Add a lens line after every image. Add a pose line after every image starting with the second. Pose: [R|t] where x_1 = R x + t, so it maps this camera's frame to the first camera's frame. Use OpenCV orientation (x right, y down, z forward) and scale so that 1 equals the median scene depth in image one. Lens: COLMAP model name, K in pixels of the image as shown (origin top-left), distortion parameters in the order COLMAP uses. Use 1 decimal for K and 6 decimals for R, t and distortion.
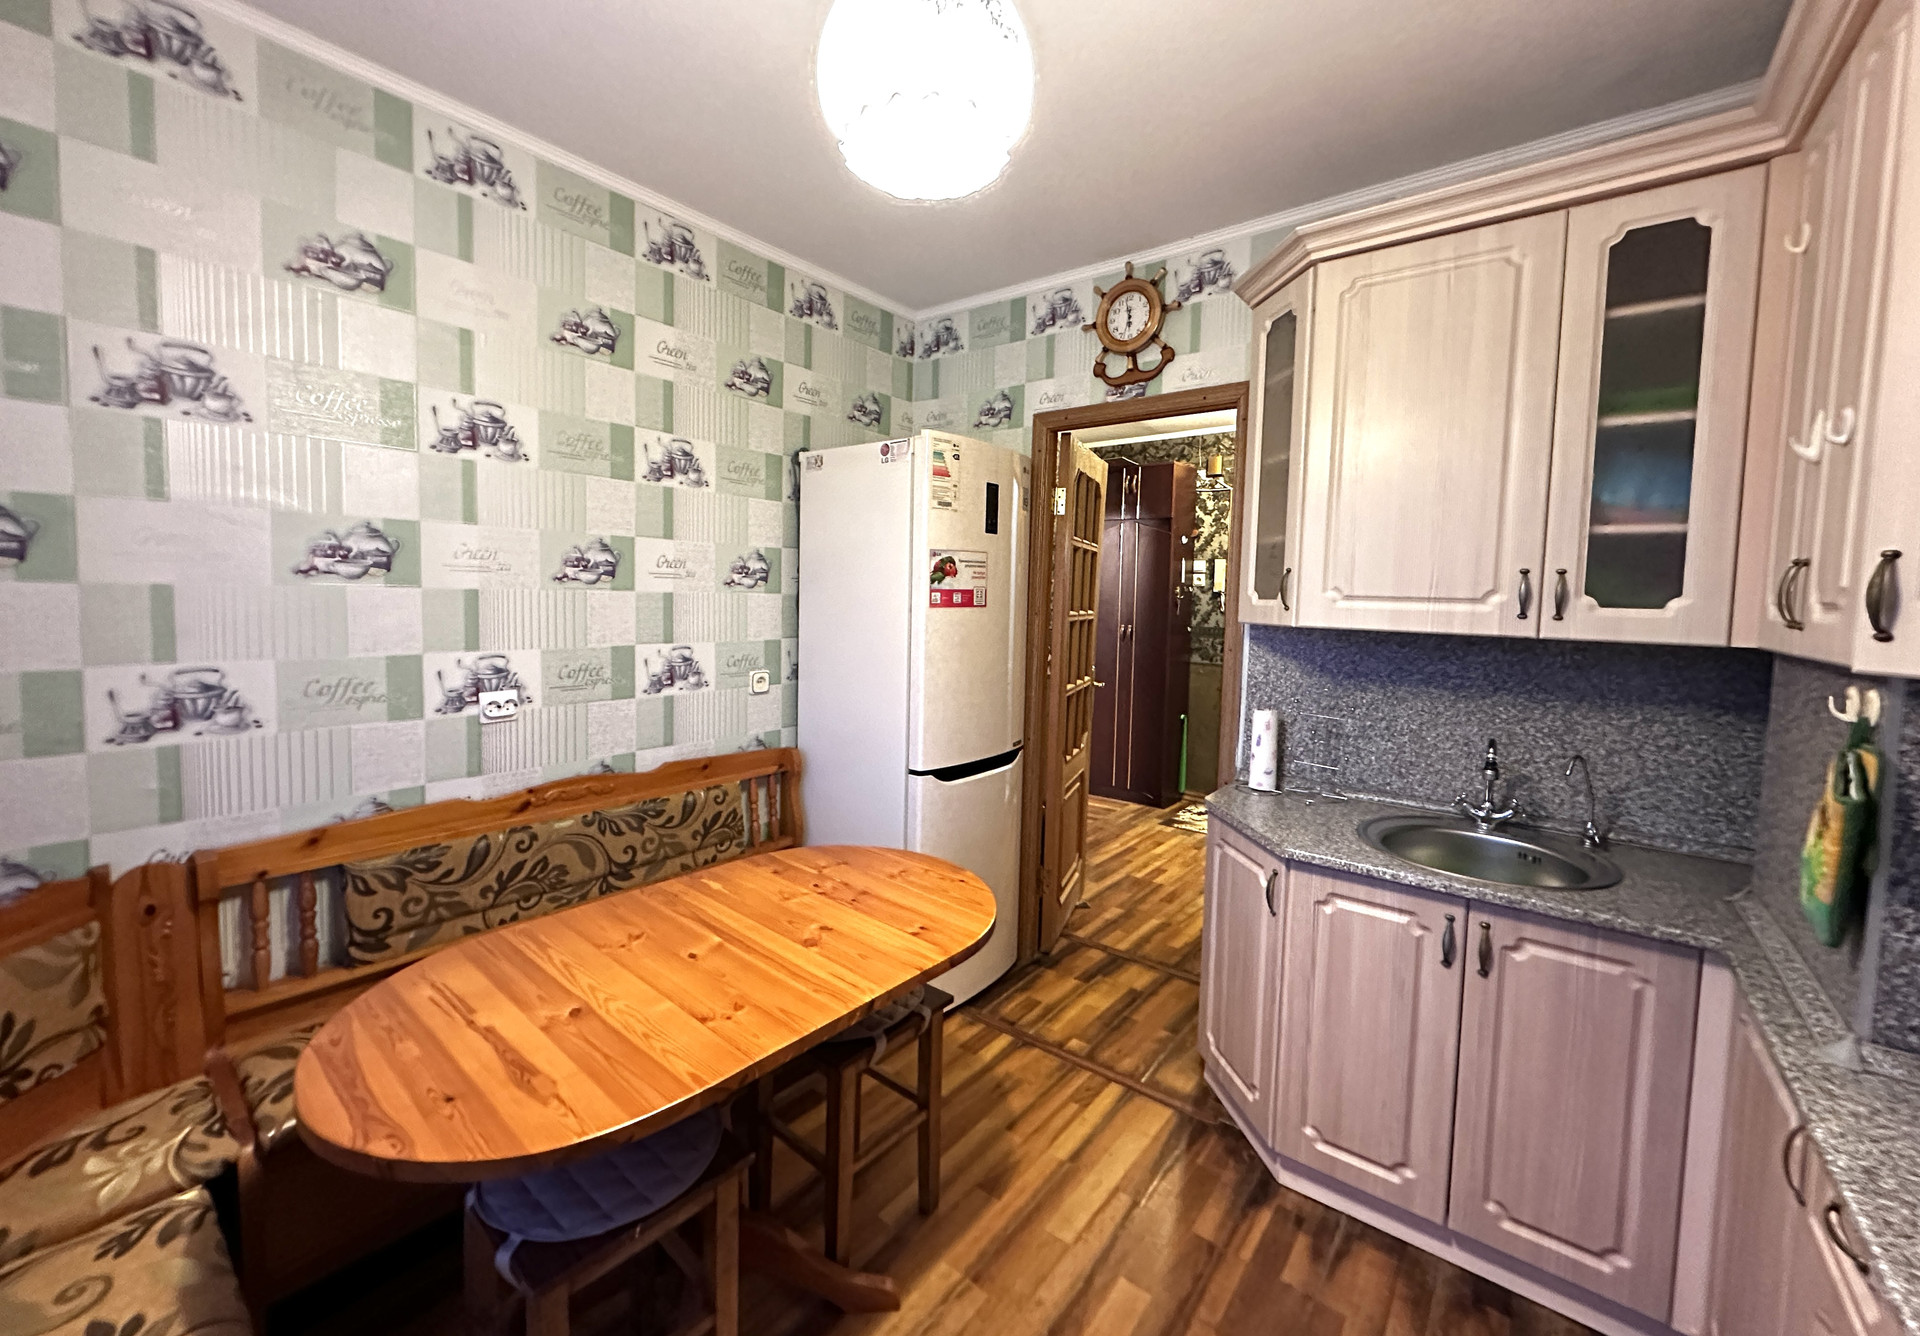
lens RADIAL K [[760.5, 0, 922.6], [0, 760.5, 640.8], [0, 0, 1]] dist [-0.000304, -0.000059]
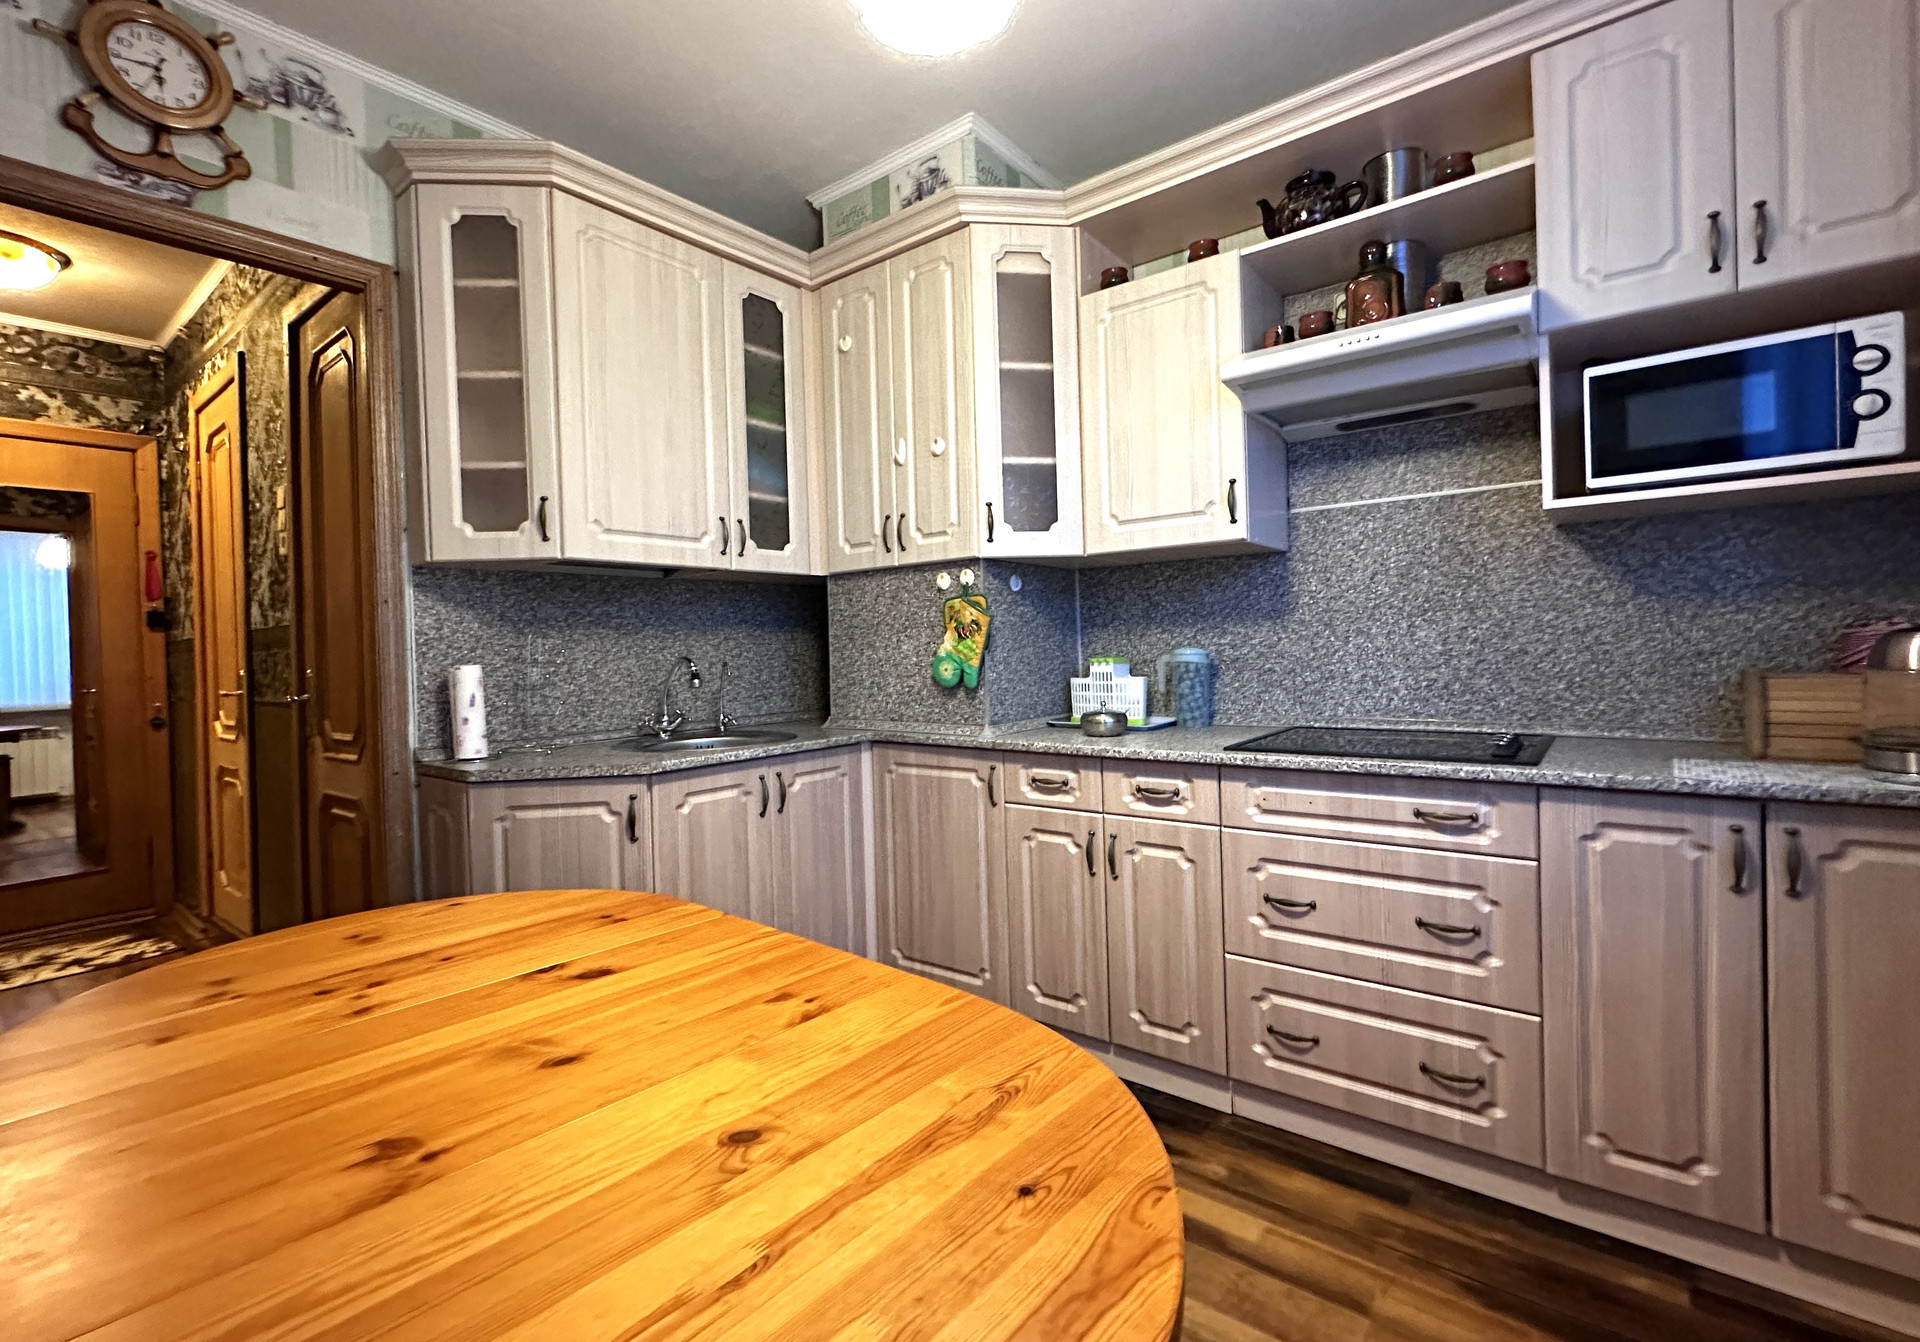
lens RADIAL K [[880.1, 0, 960.0], [0, 880.1, 671.0], [0, 0, 1]] dist [-0.001131, -0.000079]
pose [[-0.027544, -0.039553, 0.998838, -0.660816], [0.091151, 0.994955, 0.041913, 0.126796], [-0.995456, 0.092200, -0.023799, 0.567188]]
